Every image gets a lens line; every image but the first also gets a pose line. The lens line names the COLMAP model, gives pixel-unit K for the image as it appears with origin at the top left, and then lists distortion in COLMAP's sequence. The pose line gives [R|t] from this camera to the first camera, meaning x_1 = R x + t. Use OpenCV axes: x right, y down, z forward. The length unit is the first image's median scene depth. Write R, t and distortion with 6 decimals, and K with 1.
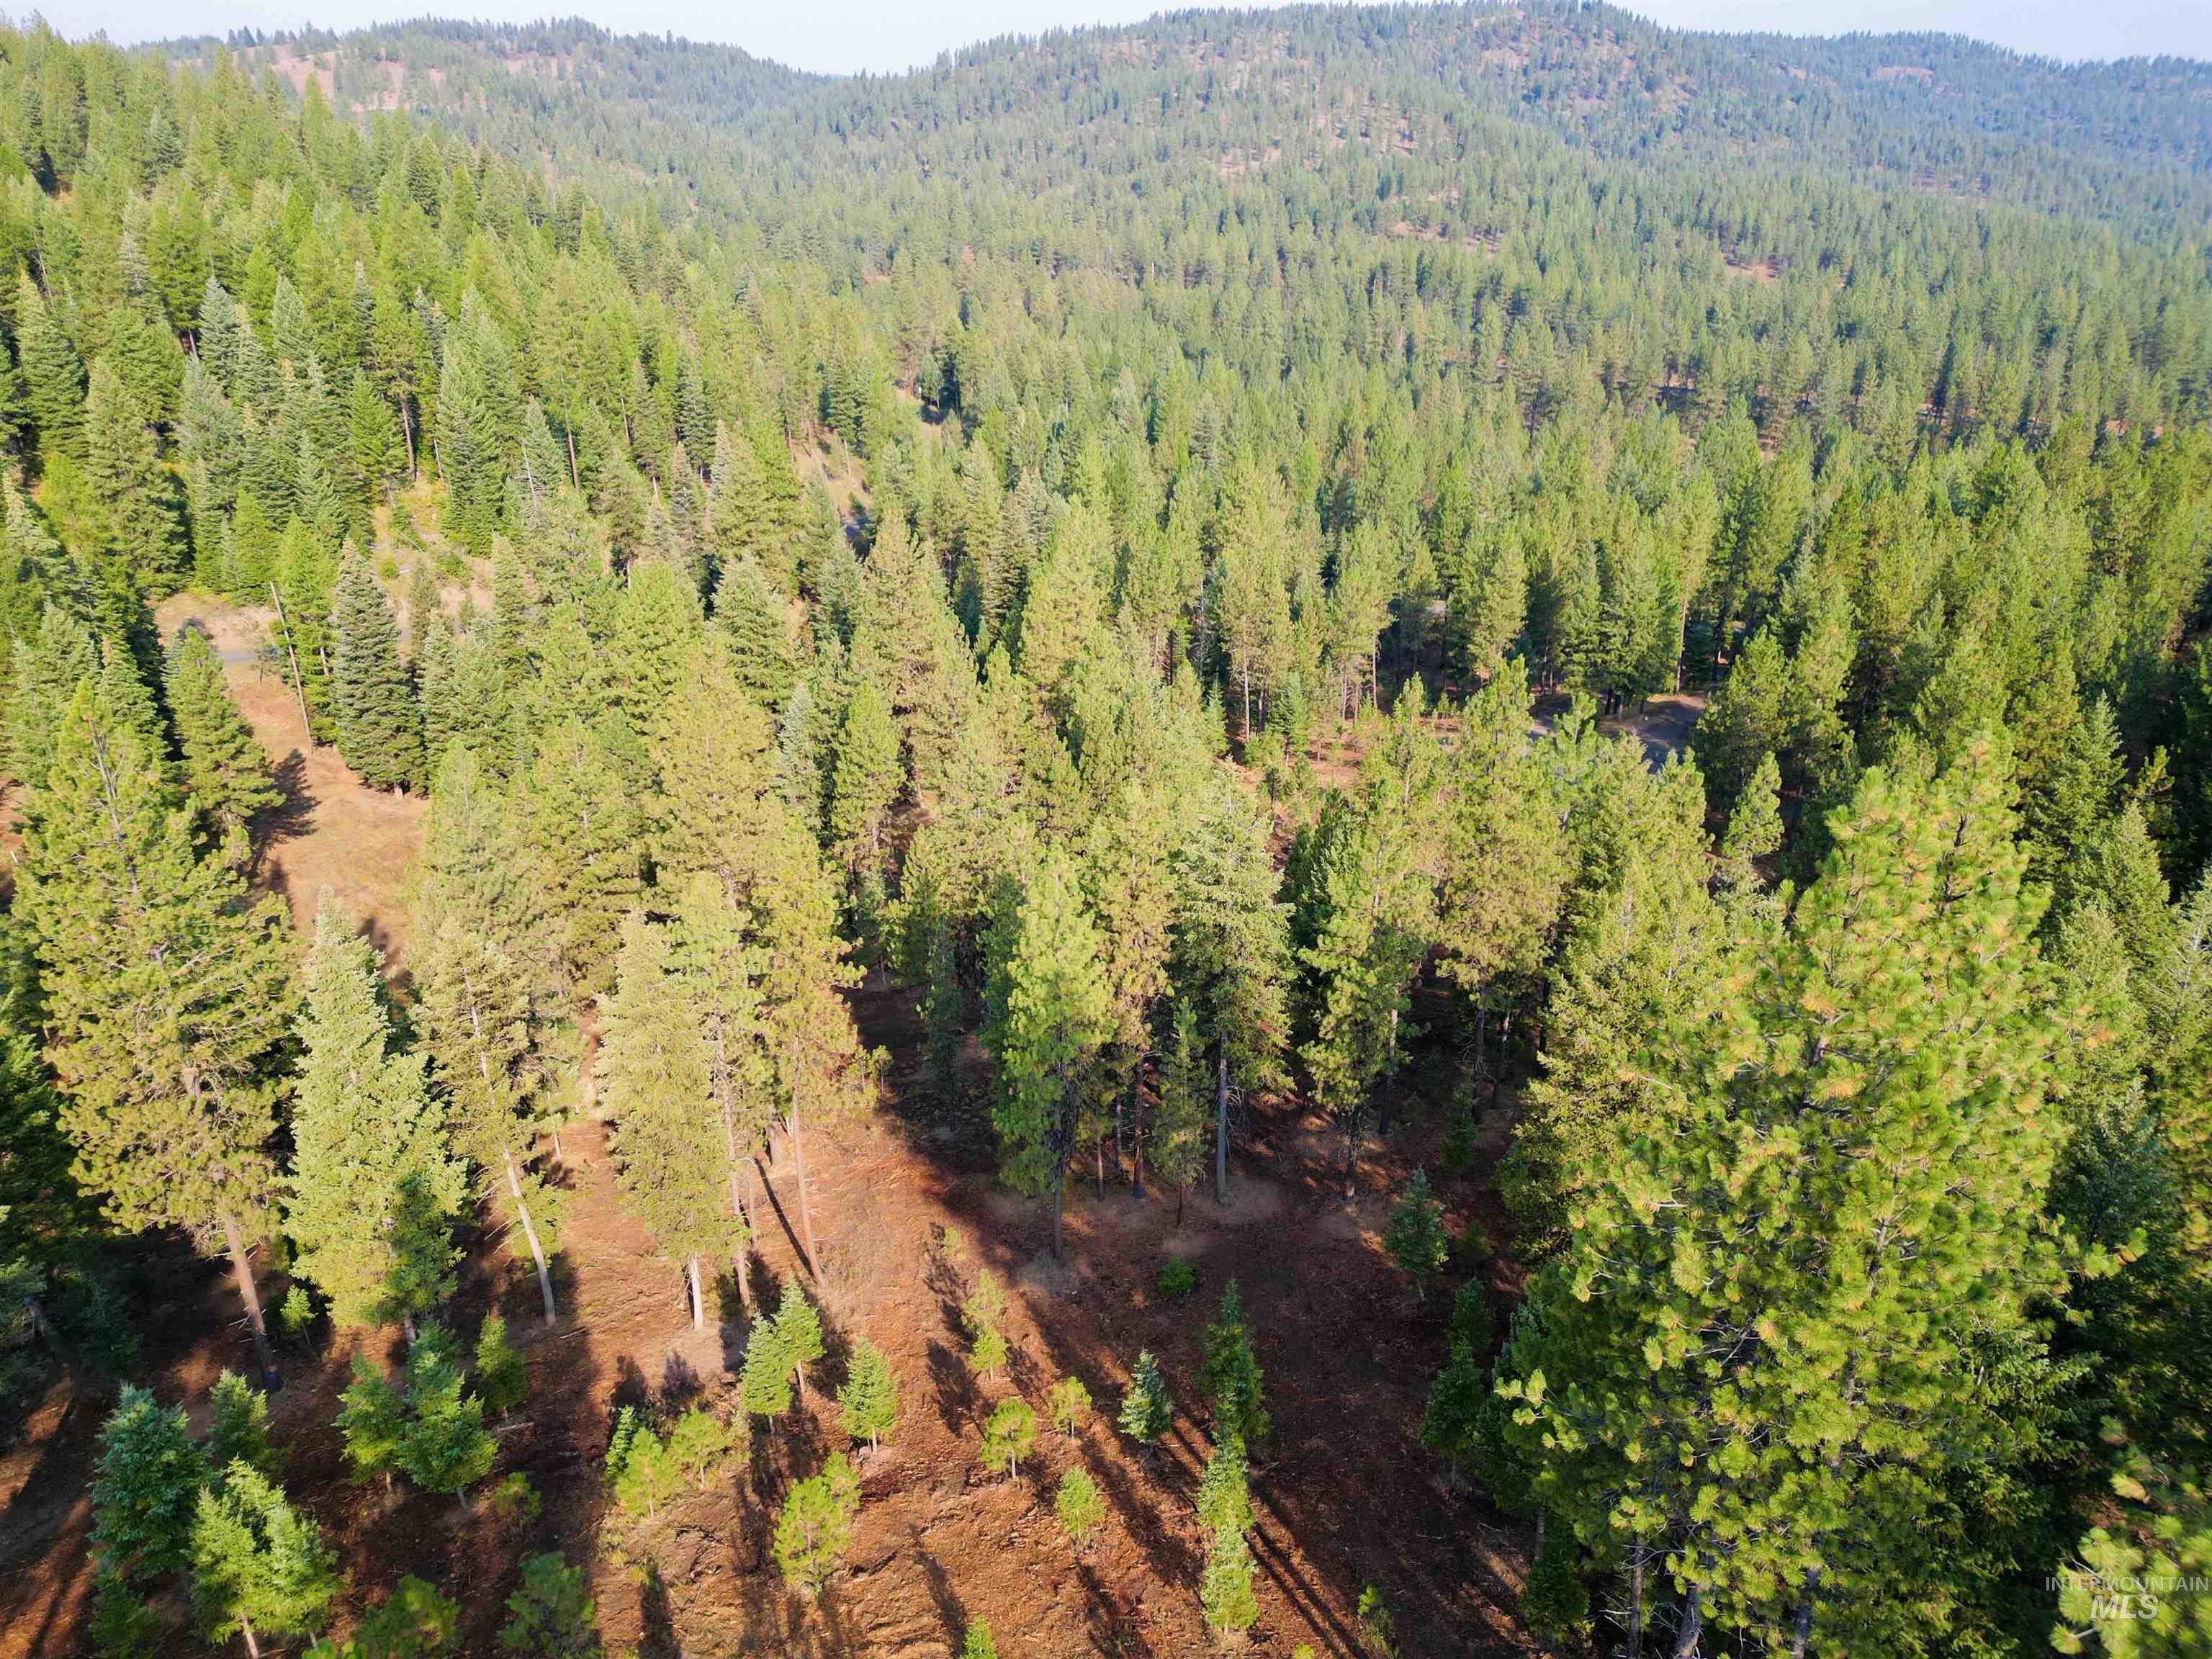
lens RADIAL K [[1553.0, 0, 1101.6], [0, 1553.0, 804.9], [0, 0, 1]] dist [0.120672, -0.123705]
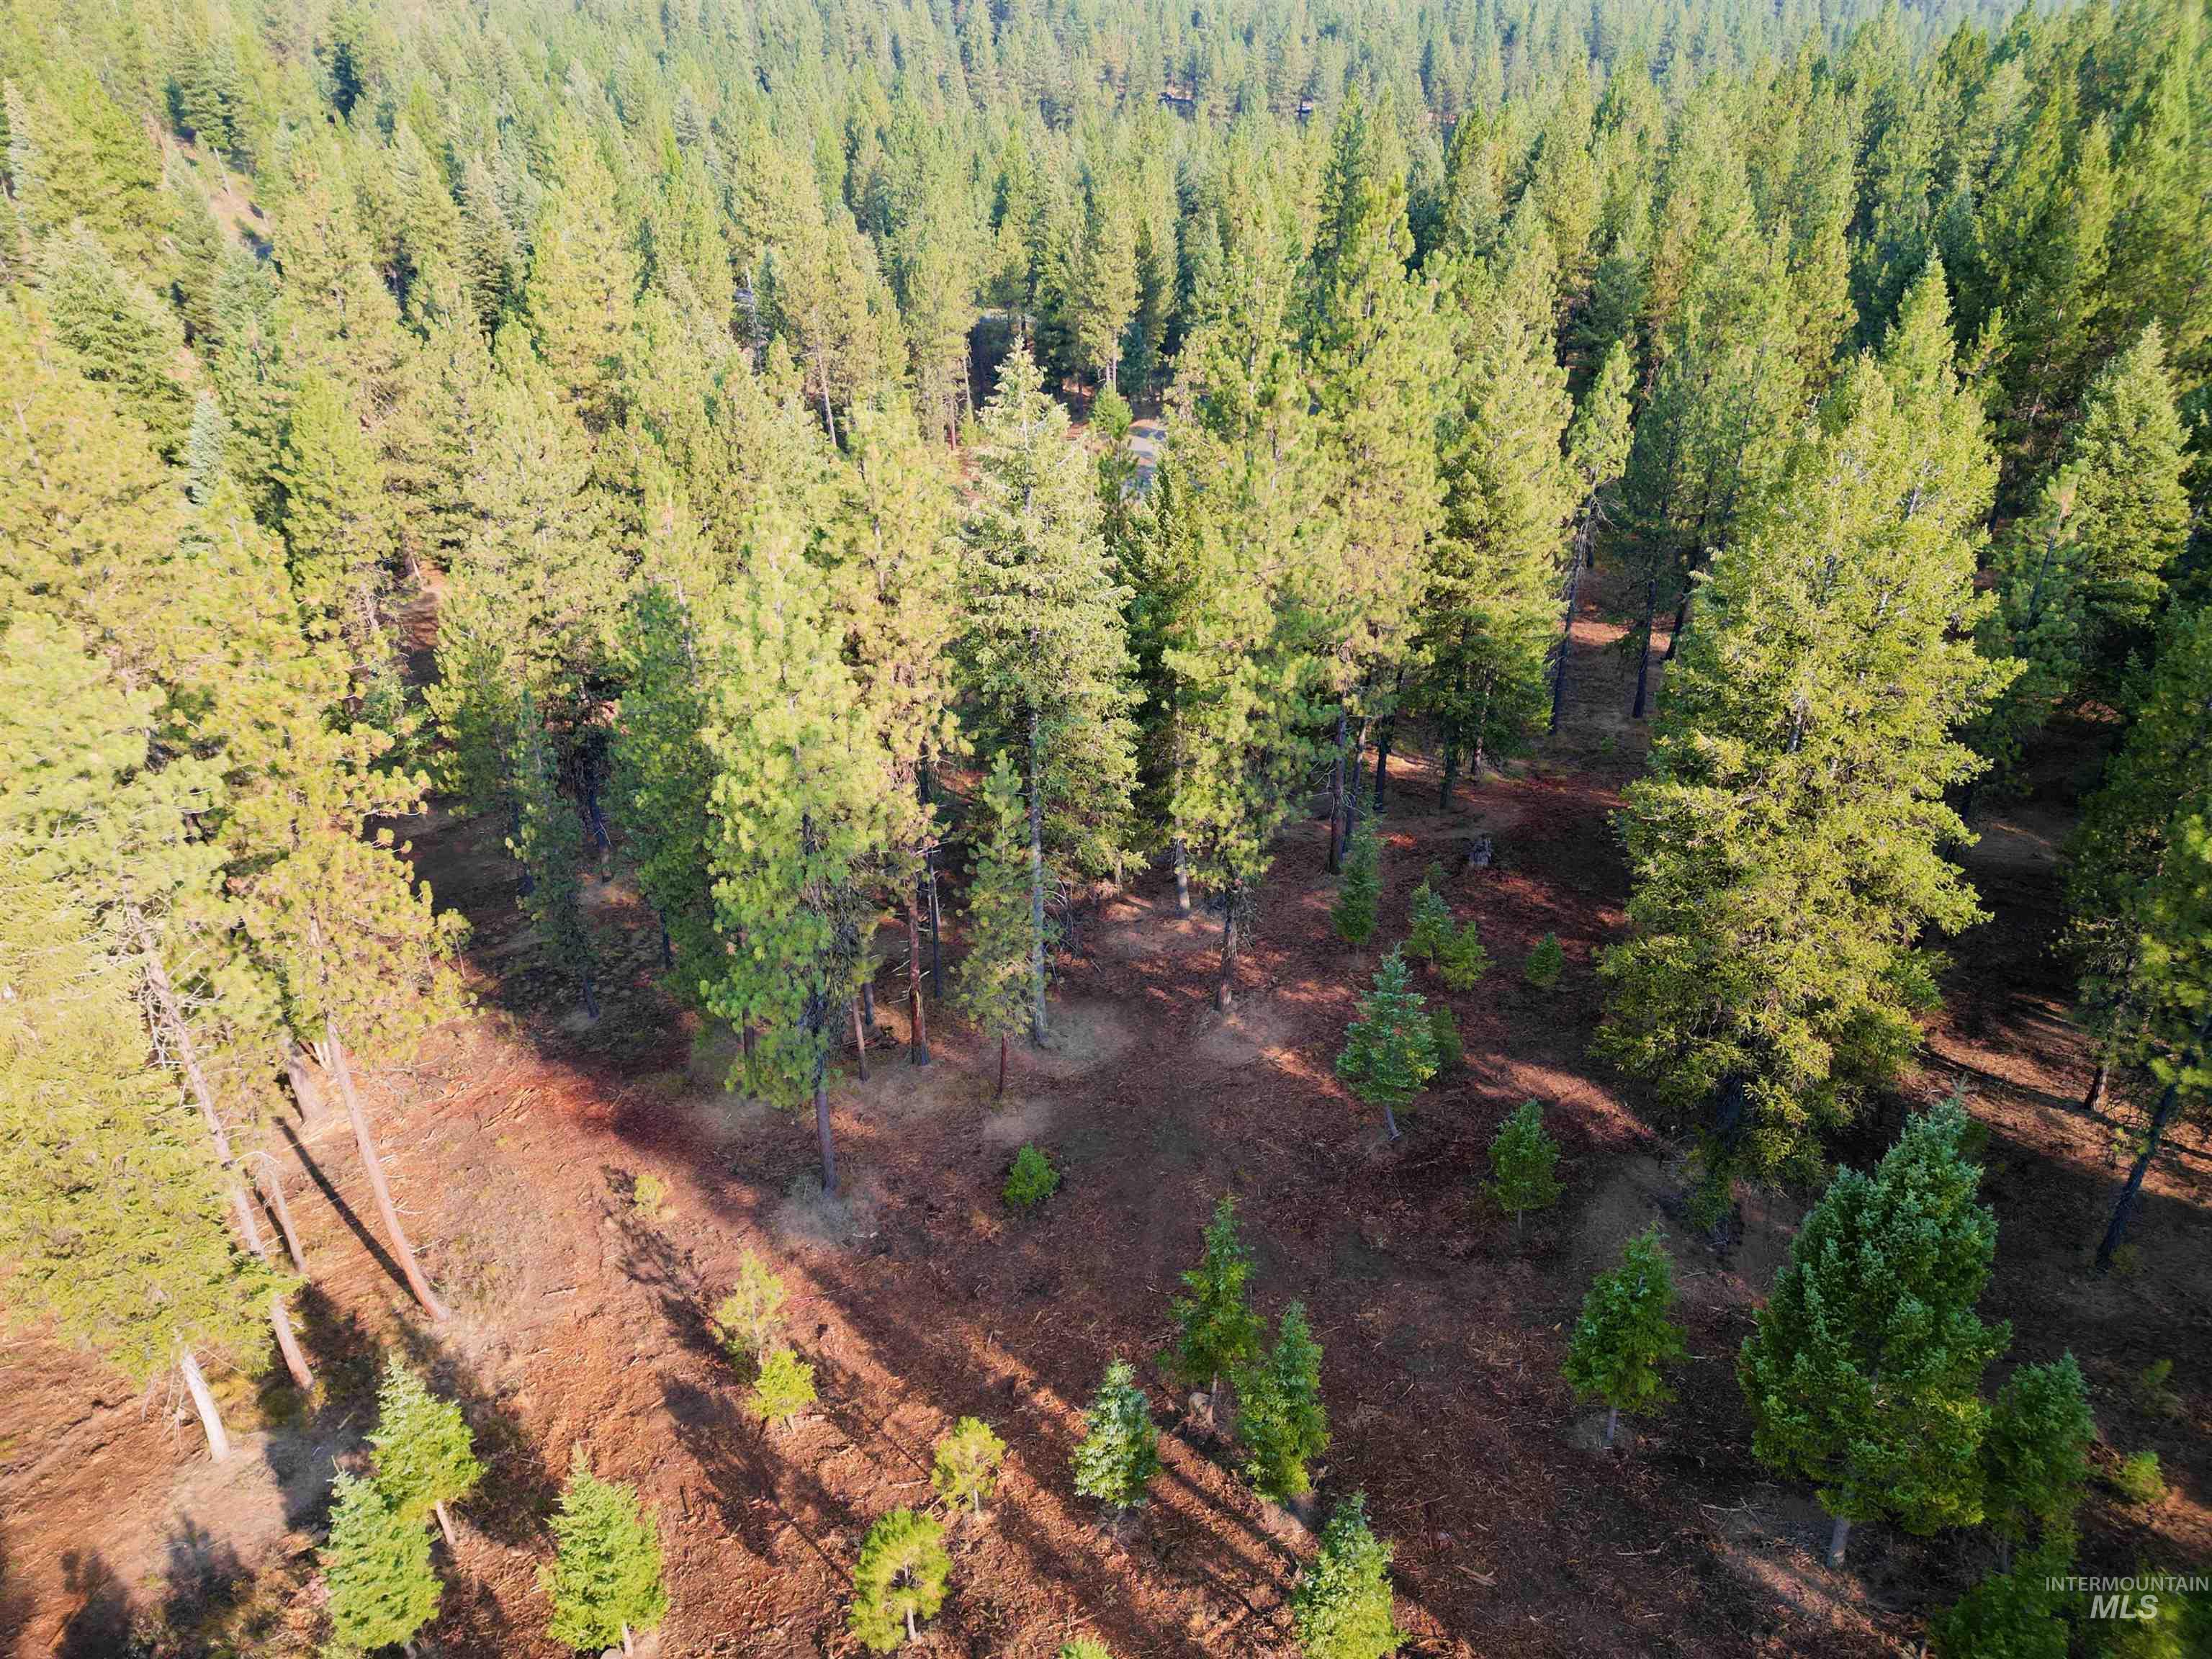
lens RADIAL K [[1535.0, 0, 1099.7], [0, 1535.0, 827.5], [0, 0, 1]] dist [0.067315, -0.060834]
pose [[0.946822, -0.152192, 0.283489, -0.078887], [0.107940, 0.980244, 0.165741, 0.053190], [-0.303113, -0.126327, 0.944544, 0.384907]]
